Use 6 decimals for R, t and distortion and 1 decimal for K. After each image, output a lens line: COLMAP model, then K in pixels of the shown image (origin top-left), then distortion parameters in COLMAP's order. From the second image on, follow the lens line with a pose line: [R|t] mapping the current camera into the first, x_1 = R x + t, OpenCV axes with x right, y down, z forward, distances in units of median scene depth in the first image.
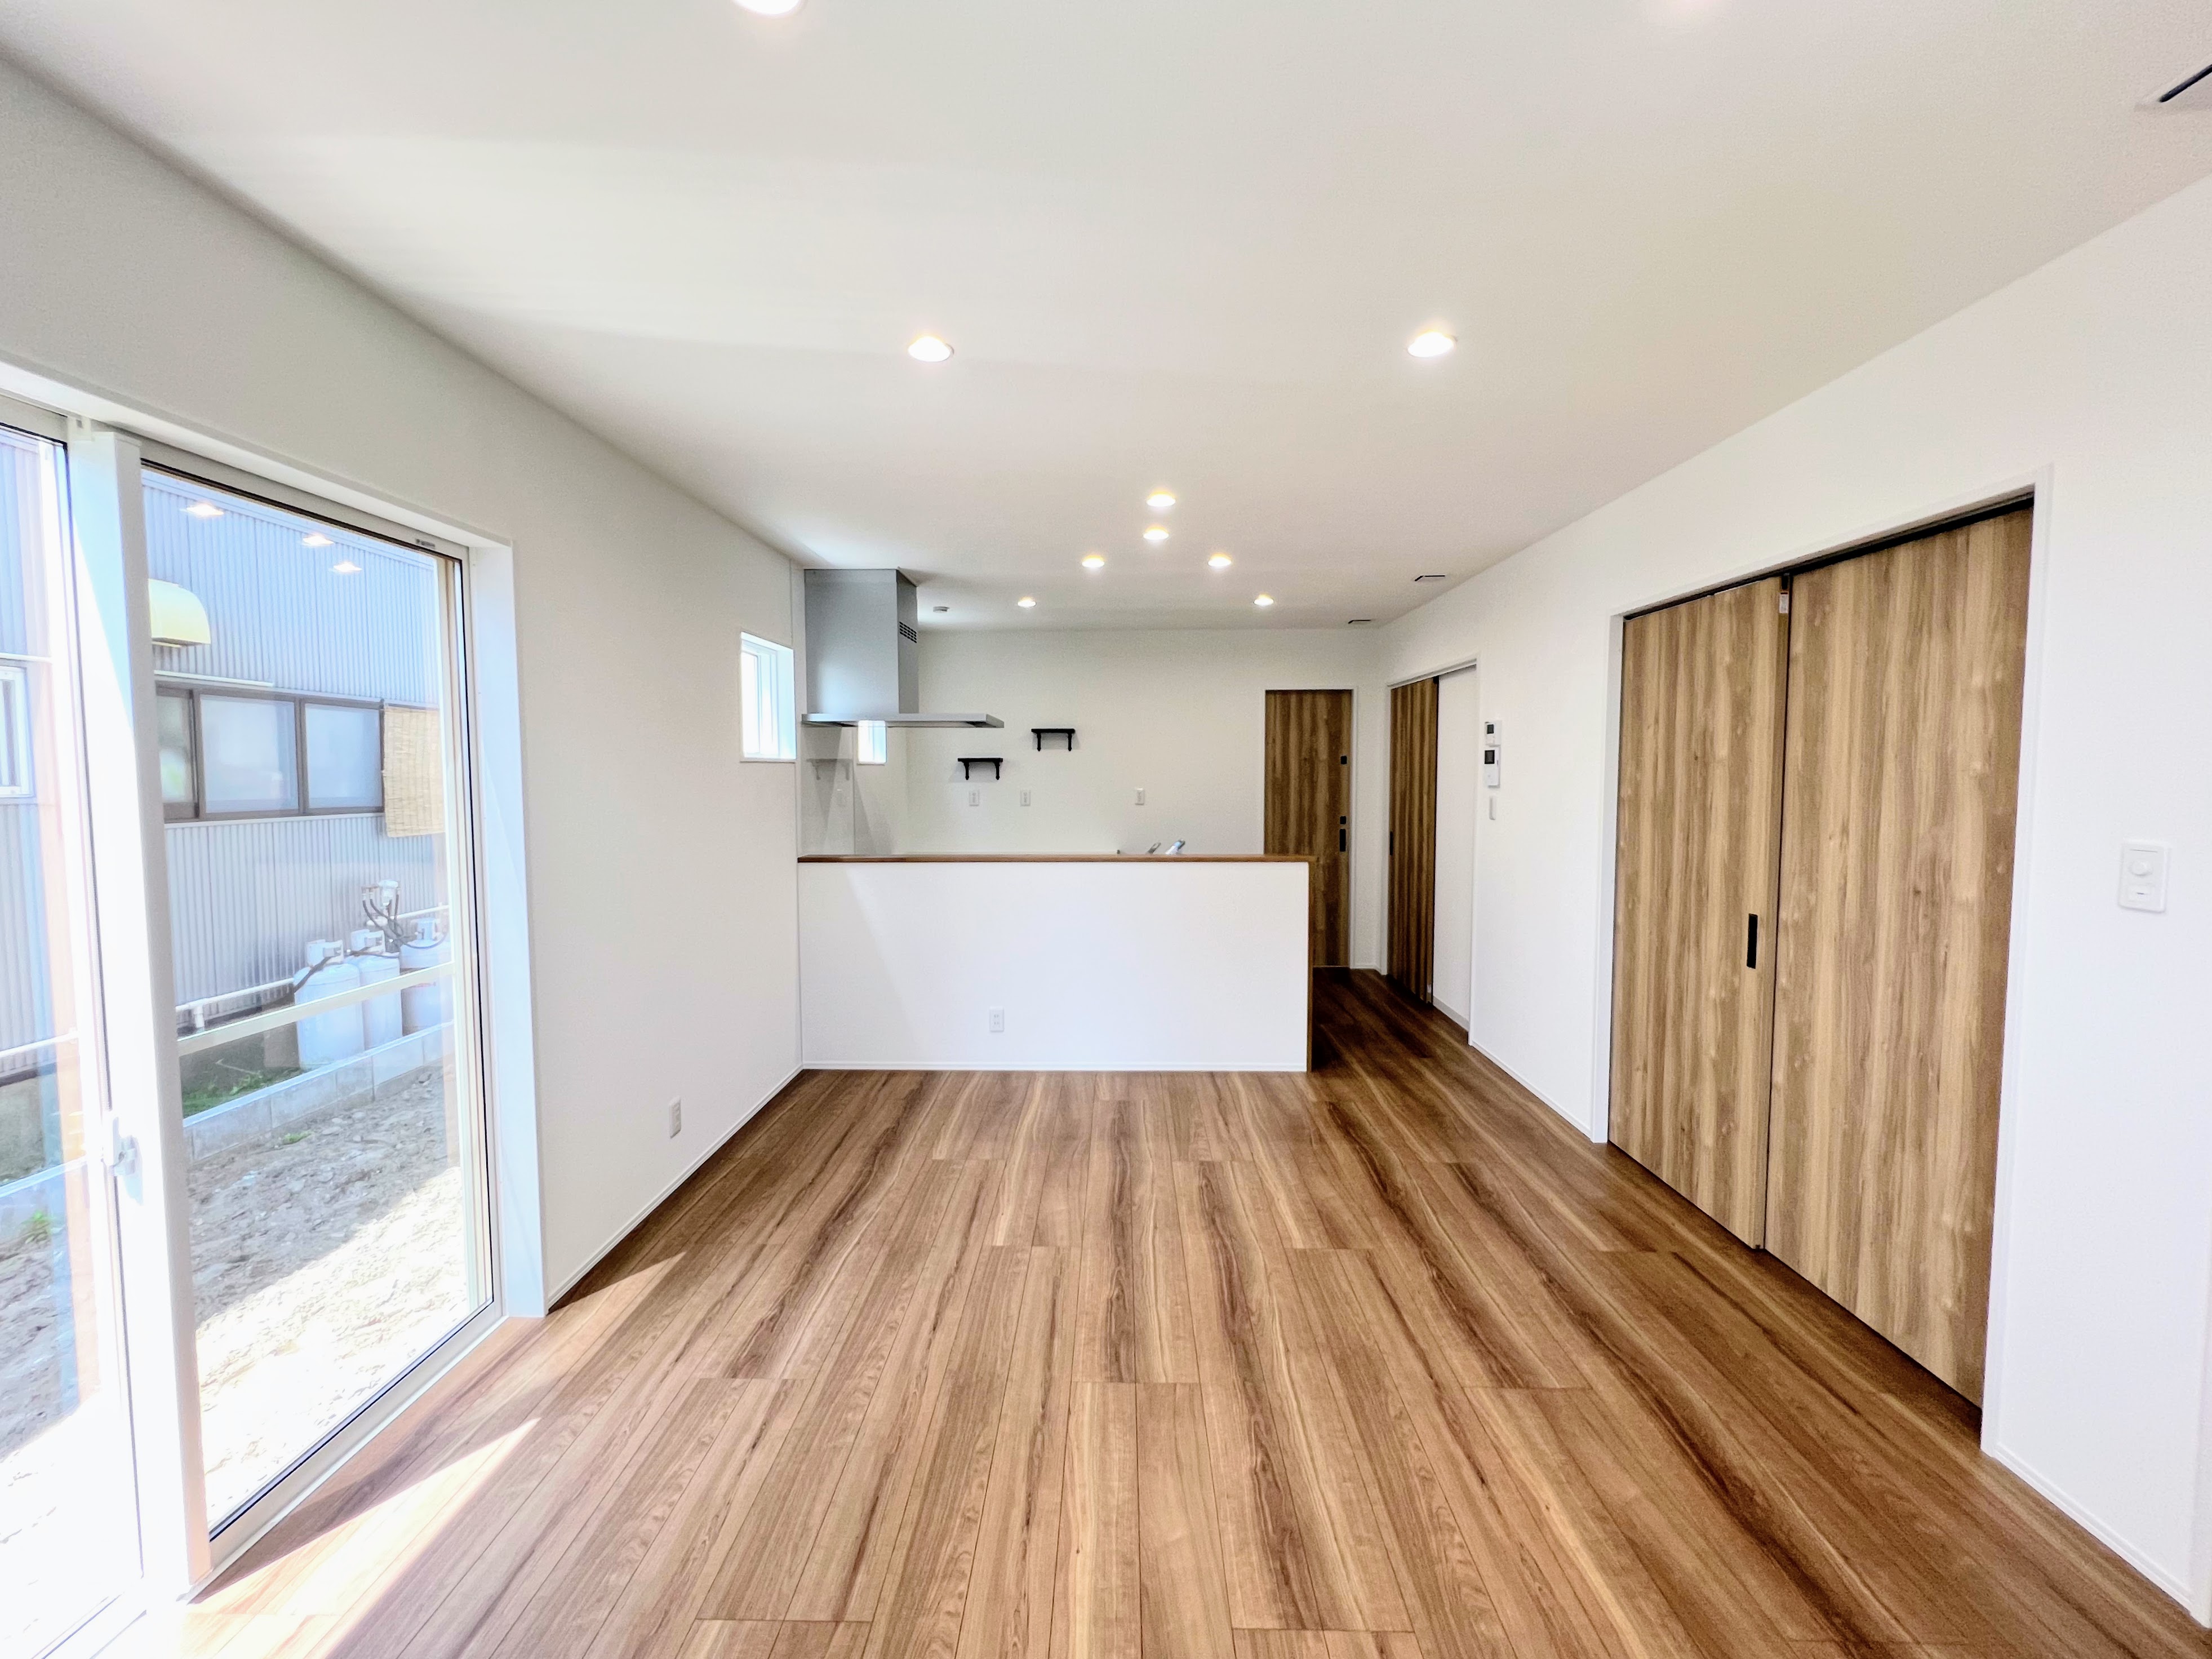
lens RADIAL K [[895.0, 0, 1086.7], [0, 895.0, 822.8], [0, 0, 1]] dist [0.002461, 0.001043]
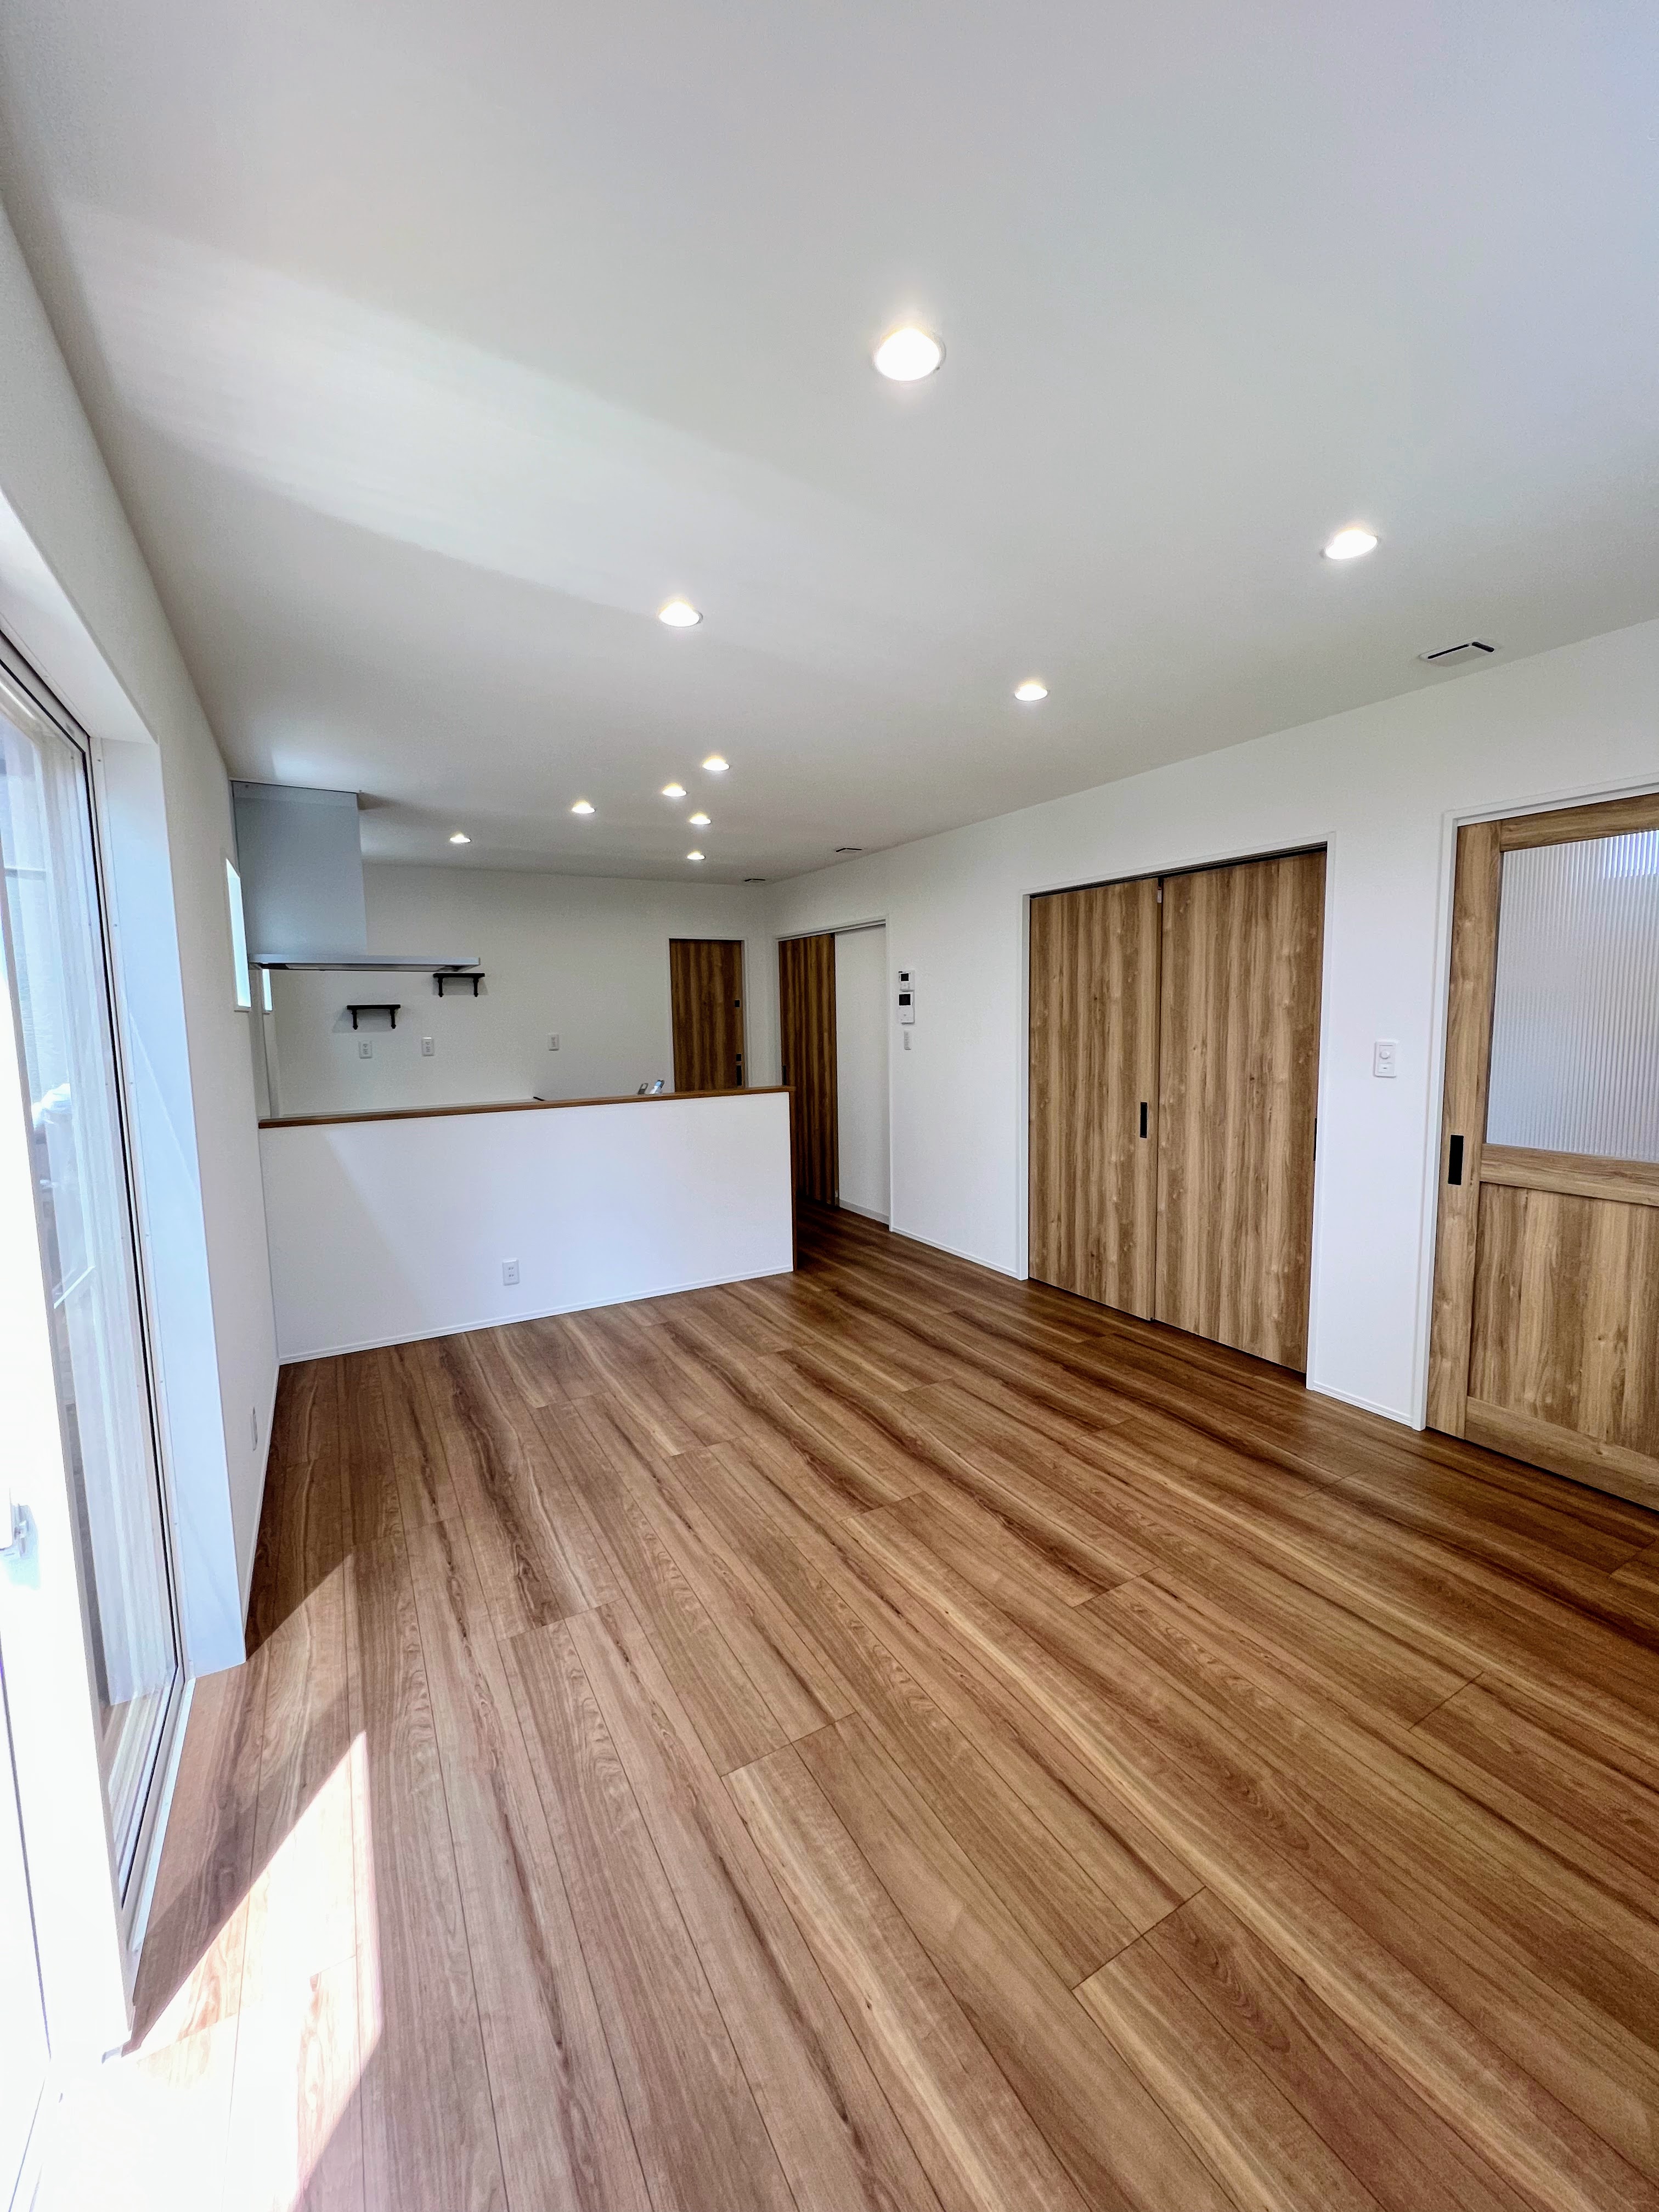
lens RADIAL K [[894.9, 0, 789.7], [0, 894.9, 1099.3], [0, 0, 1]] dist [0.002461, 0.001043]
pose [[0.858483, -0.062561, 0.509012, -0.521661], [0.045282, 0.997902, 0.046277, 0.000515], [-0.510839, -0.016679, 0.859515, 0.009014]]
